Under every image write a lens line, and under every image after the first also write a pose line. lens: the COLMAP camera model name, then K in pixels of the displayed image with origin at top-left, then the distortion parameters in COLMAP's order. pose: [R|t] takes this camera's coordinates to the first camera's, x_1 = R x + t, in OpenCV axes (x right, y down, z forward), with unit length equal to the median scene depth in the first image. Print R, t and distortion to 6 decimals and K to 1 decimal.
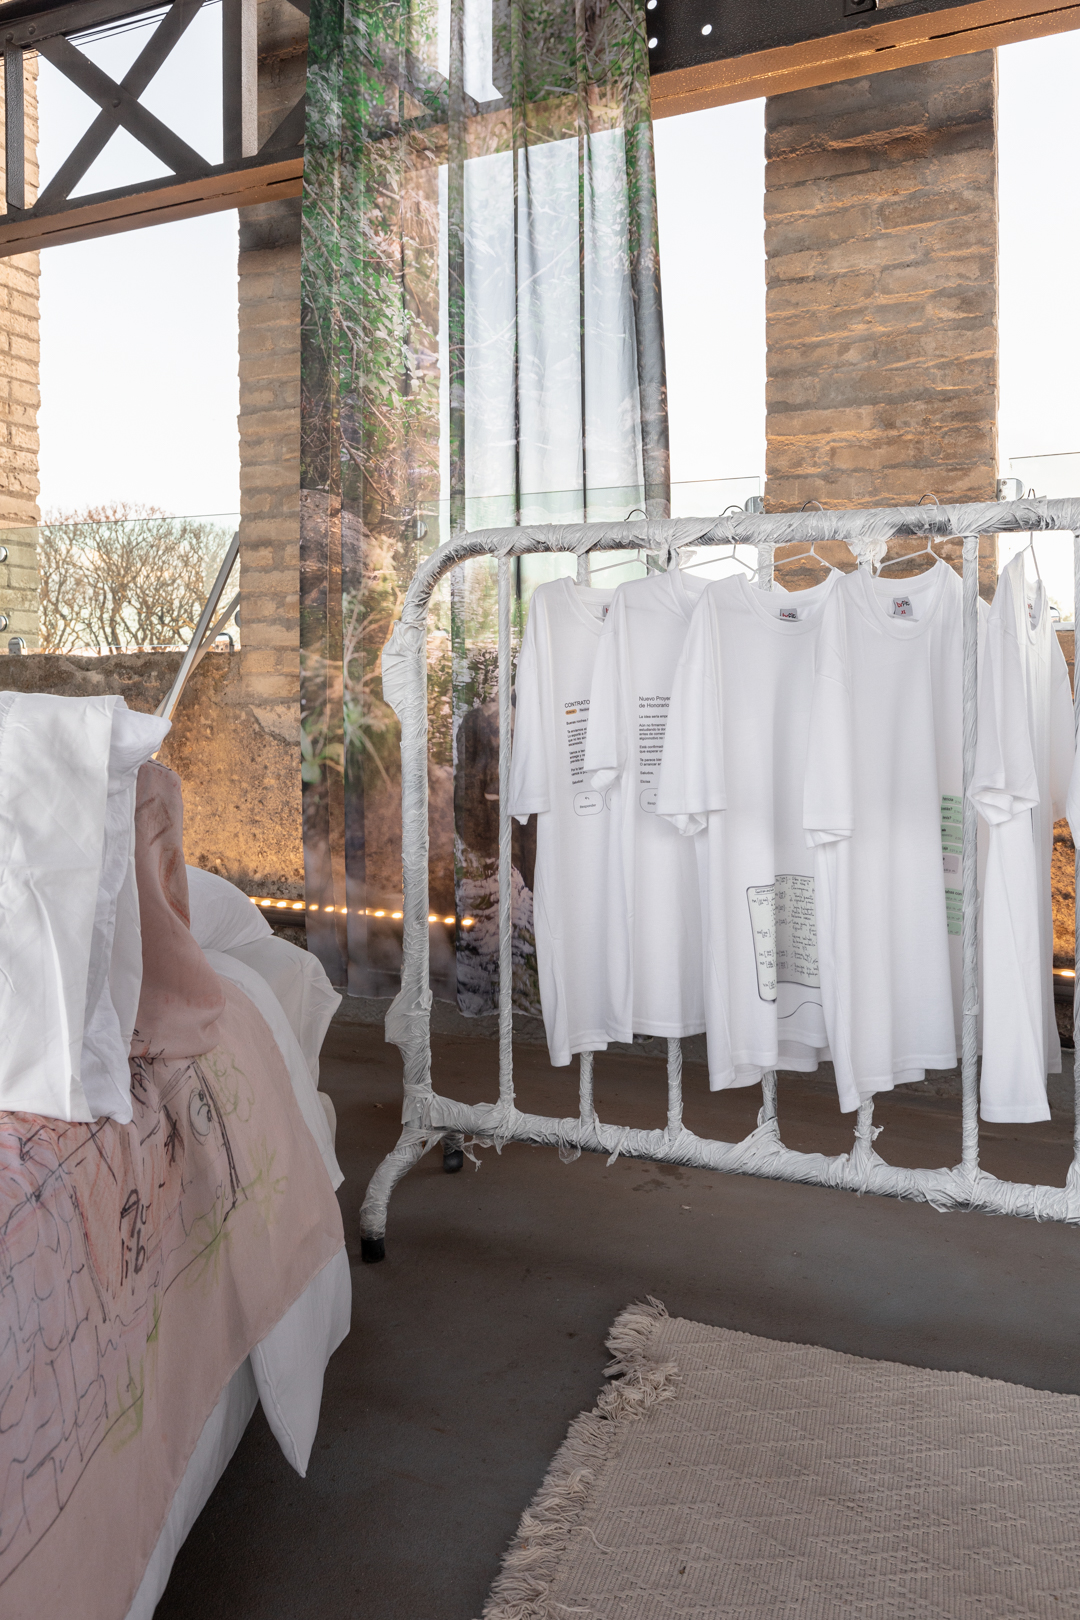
lens RADIAL K [[1117.9, 0, 504.7], [0, 1117.9, 706.3], [0, 0, 1]] dist [-0.019963, -0.000306]
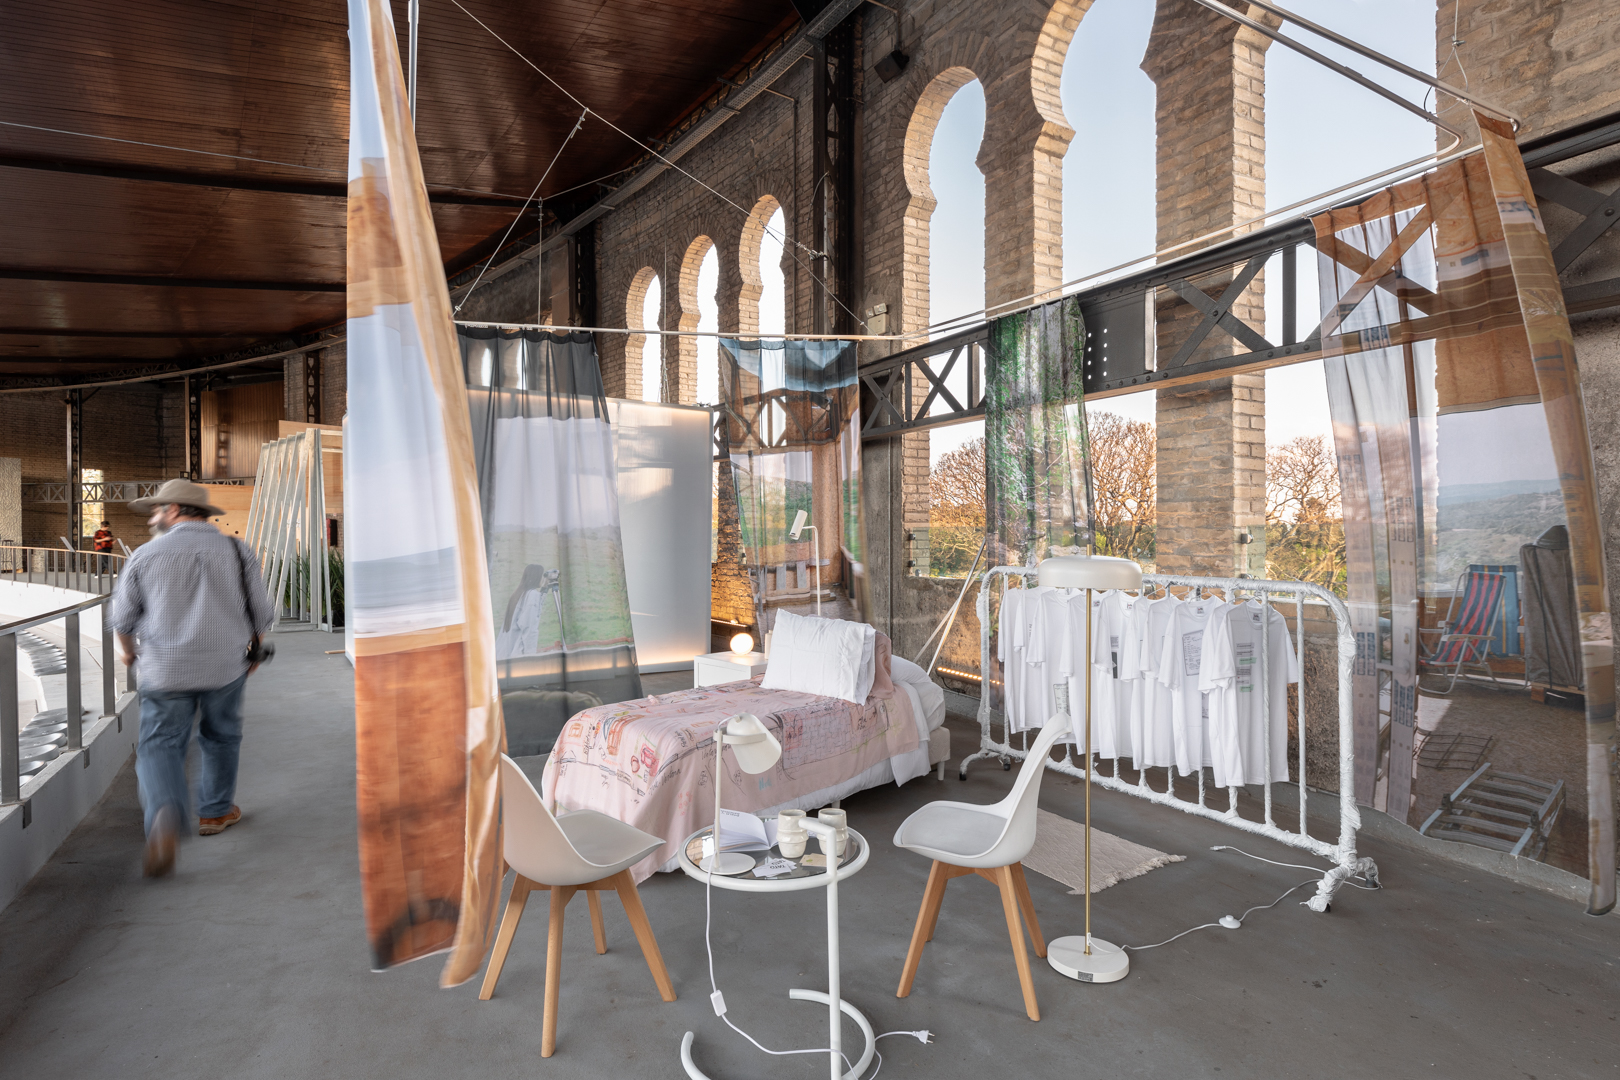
lens RADIAL K [[817.7, 0, 804.2], [0, 817.7, 531.9], [0, 0, 1]] dist [-0.013061, 0.000631]
pose [[0.783670, -0.004482, -0.621161, 0.779373], [-0.012519, 0.999657, -0.023007, -0.152018], [0.621051, 0.025806, 0.783345, -0.942882]]
